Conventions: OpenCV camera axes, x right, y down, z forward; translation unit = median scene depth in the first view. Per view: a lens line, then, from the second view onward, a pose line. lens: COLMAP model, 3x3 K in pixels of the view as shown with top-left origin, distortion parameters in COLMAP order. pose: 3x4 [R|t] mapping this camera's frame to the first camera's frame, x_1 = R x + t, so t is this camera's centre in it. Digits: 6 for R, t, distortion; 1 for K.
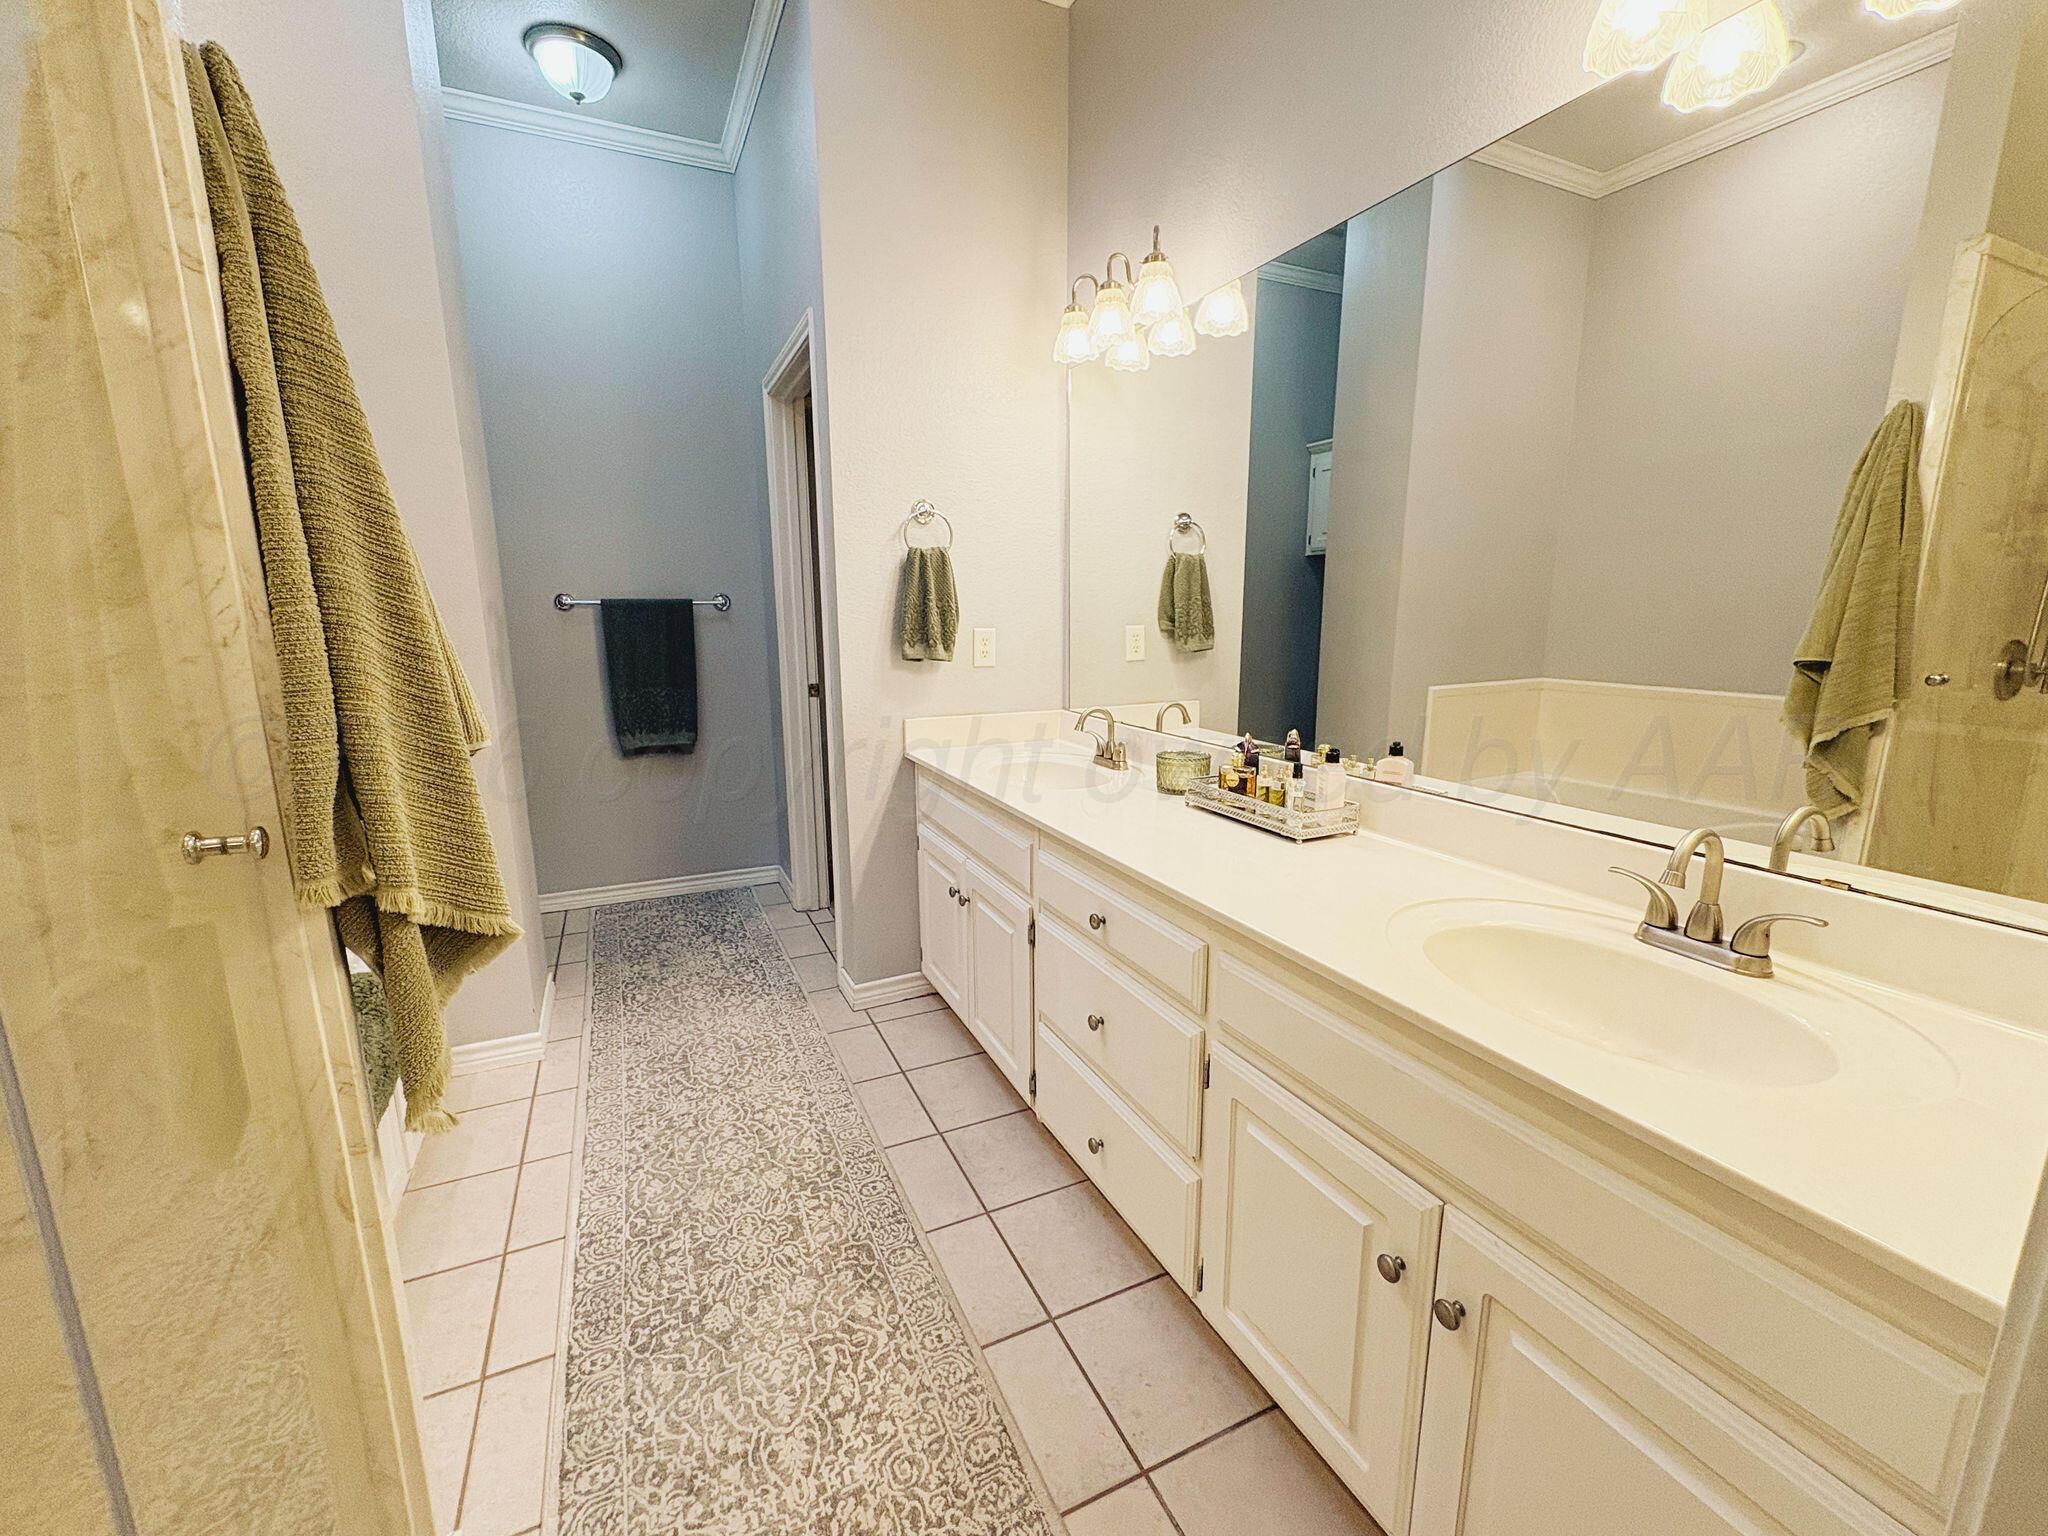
lens RADIAL K [[846.2, 0, 1024.0], [0, 846.2, 768.0], [0, 0, 1]] dist [0.000524, 0.000095]
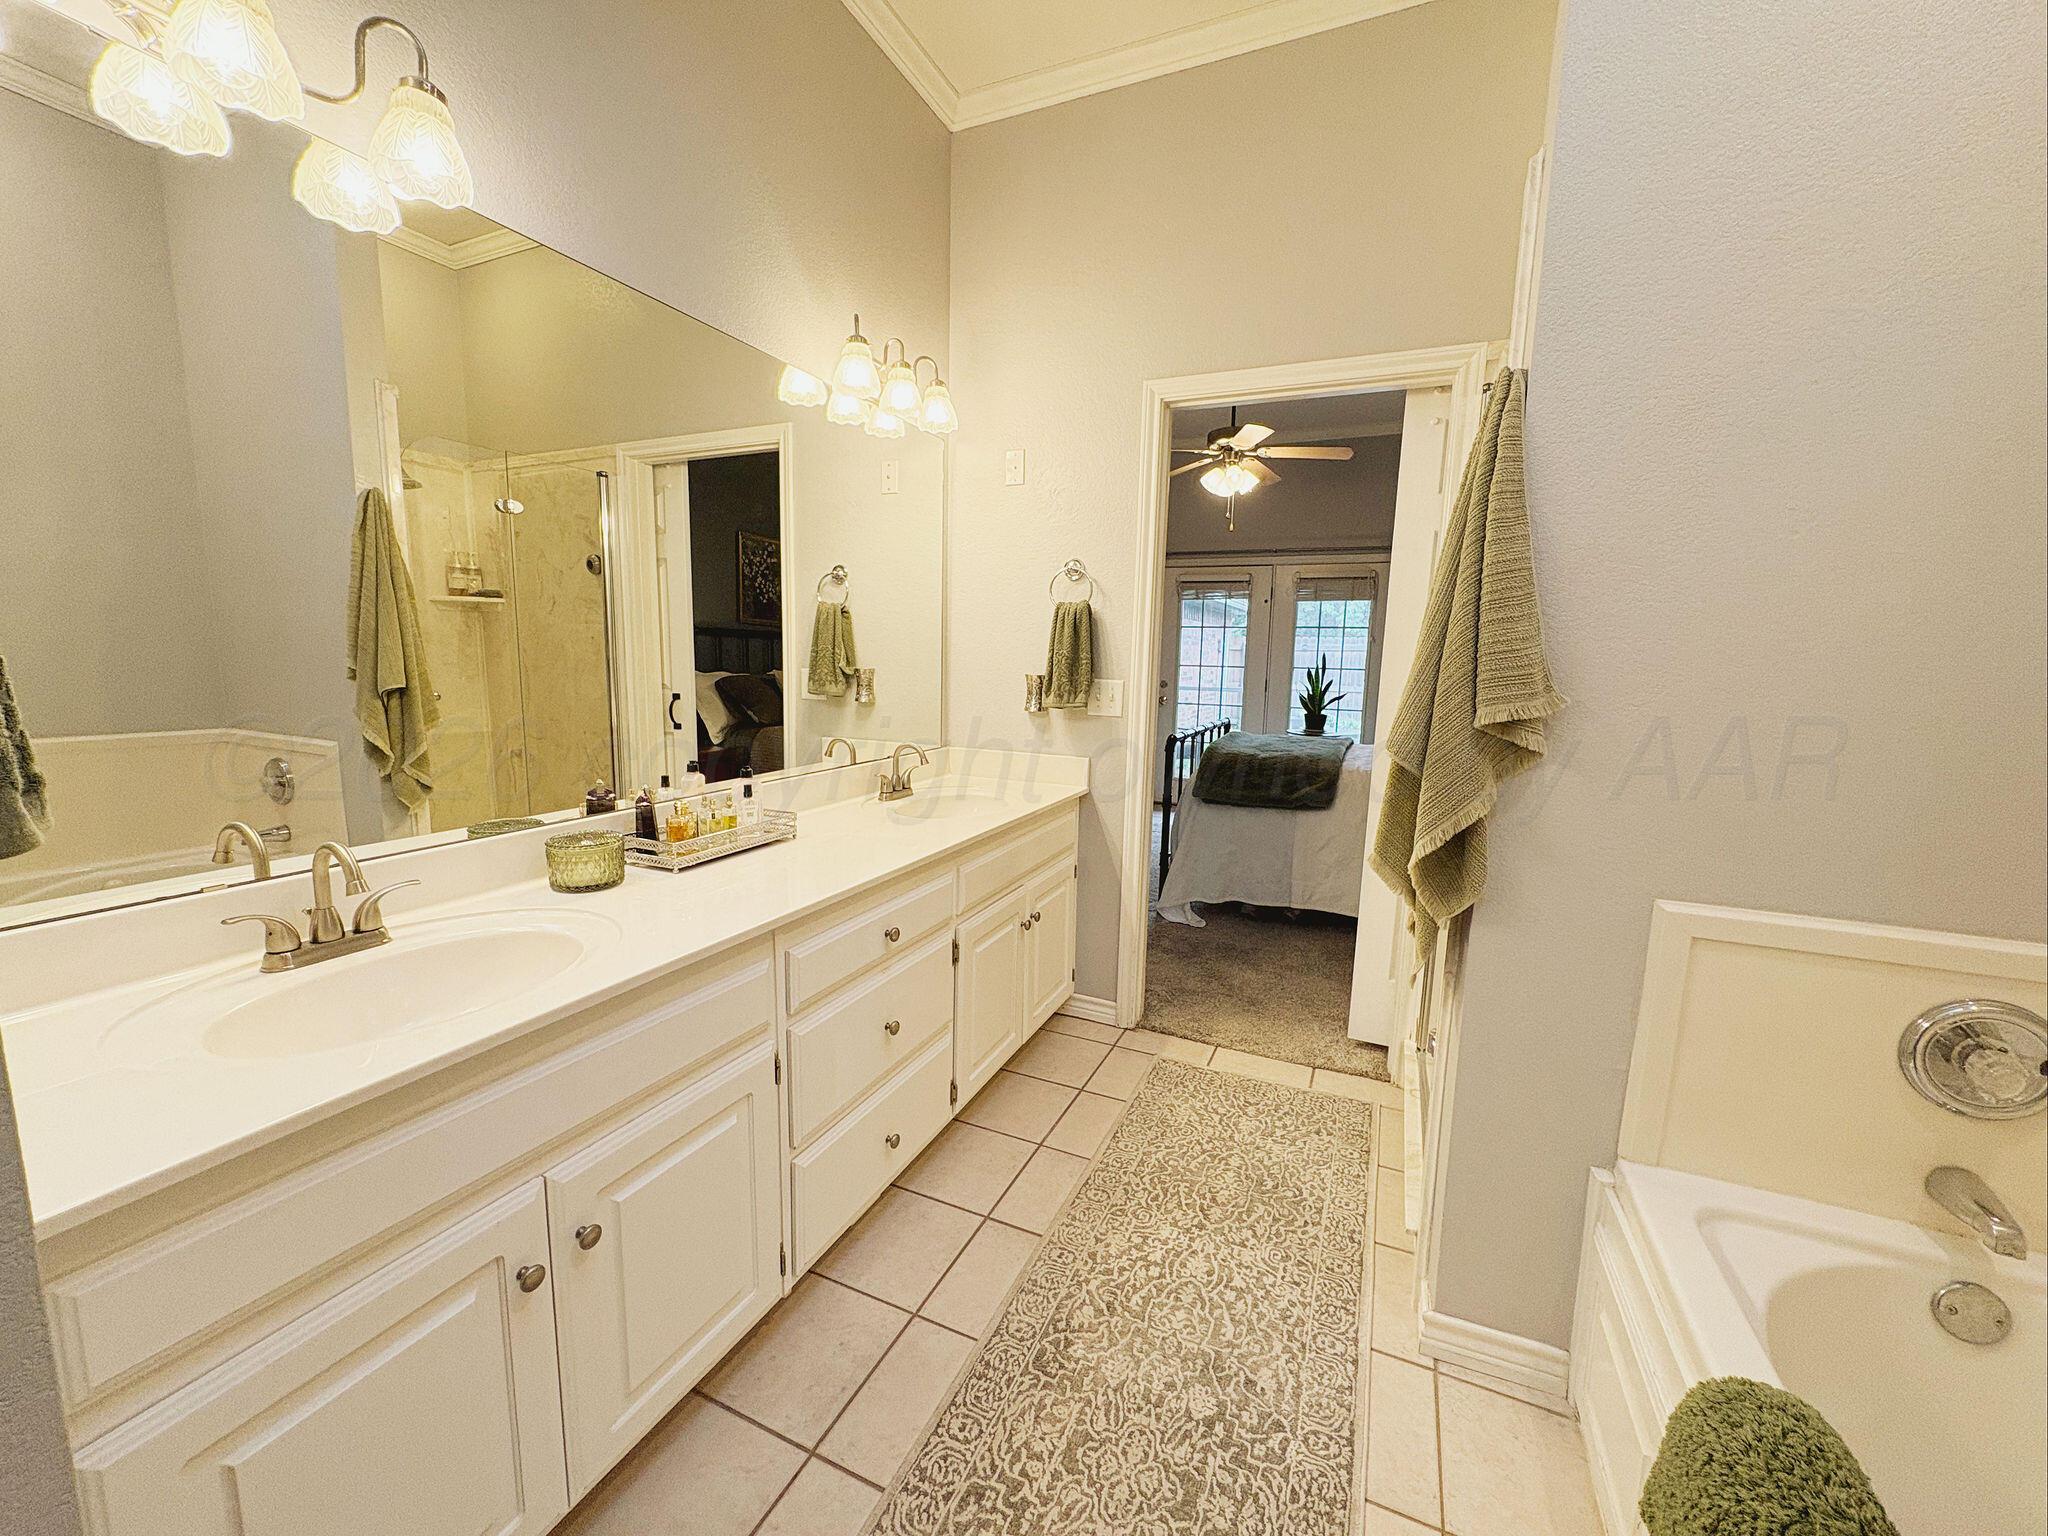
lens RADIAL K [[815.3, 0, 1029.1], [0, 815.3, 764.7], [0, 0, 1]] dist [0.001007, -0.000039]
pose [[-0.652627, -0.119038, 0.748270, -0.788248], [0.120636, 0.958658, 0.257724, -0.280077], [-0.748014, 0.258466, -0.611286, 1.434545]]
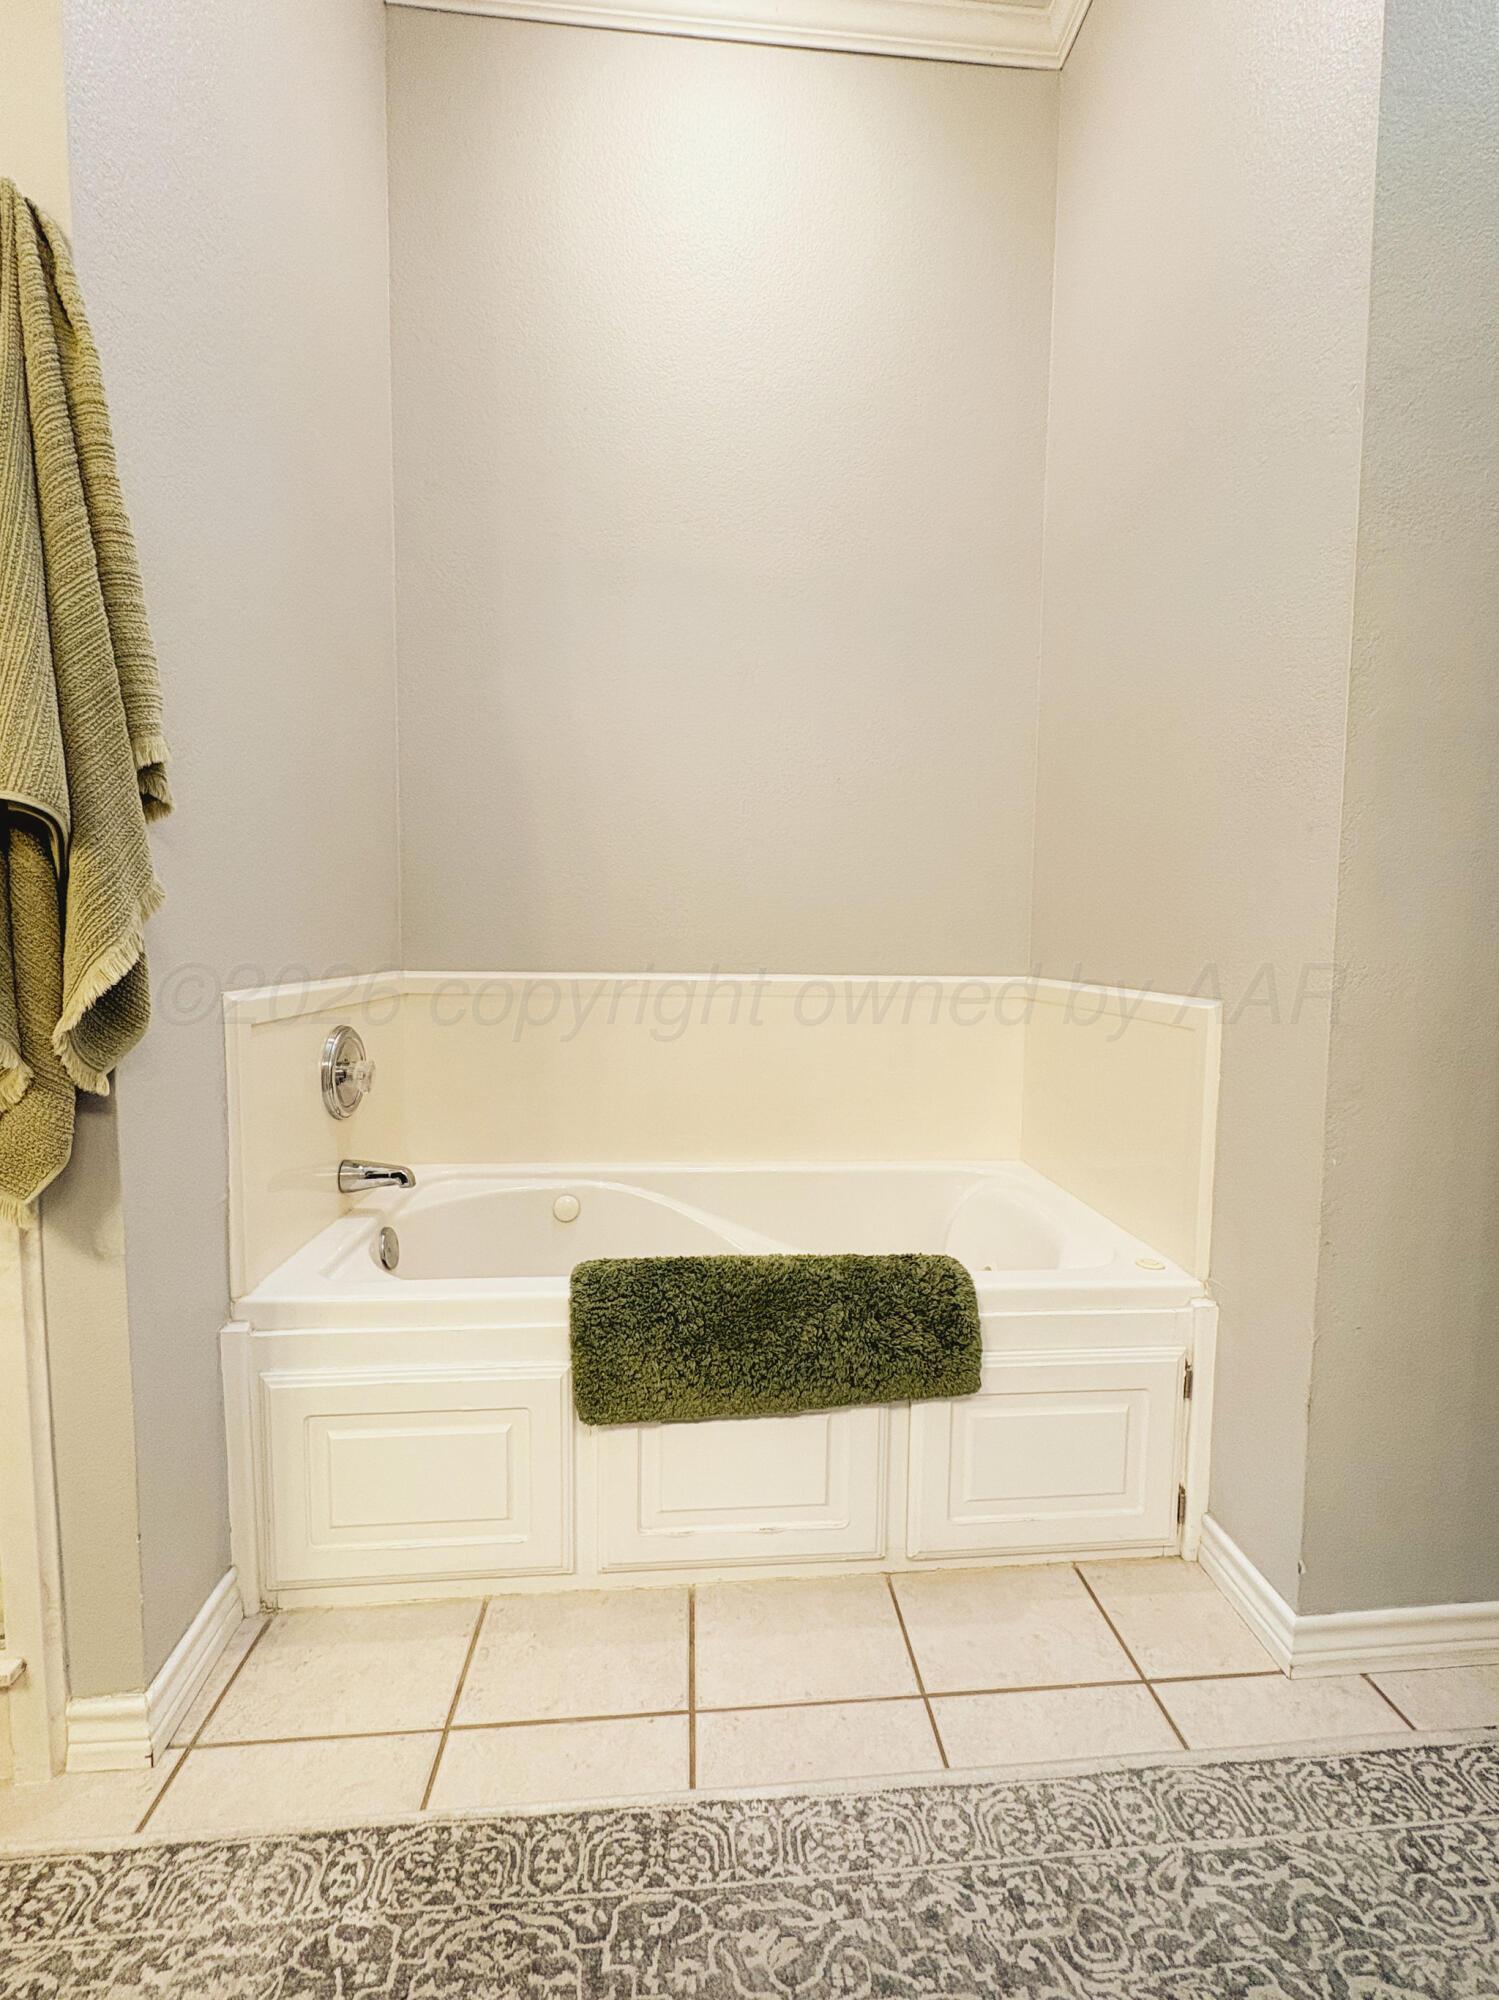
lens RADIAL K [[871.0, 0, 769.7], [0, 871.0, 1004.6], [0, 0, 1]] dist [-0.000559, -0.000071]
pose [[-0.338742, 0.065337, -0.938608, -0.048963], [-0.191333, 0.971958, 0.136711, -0.052475], [0.921220, 0.225896, -0.316742, 1.192121]]
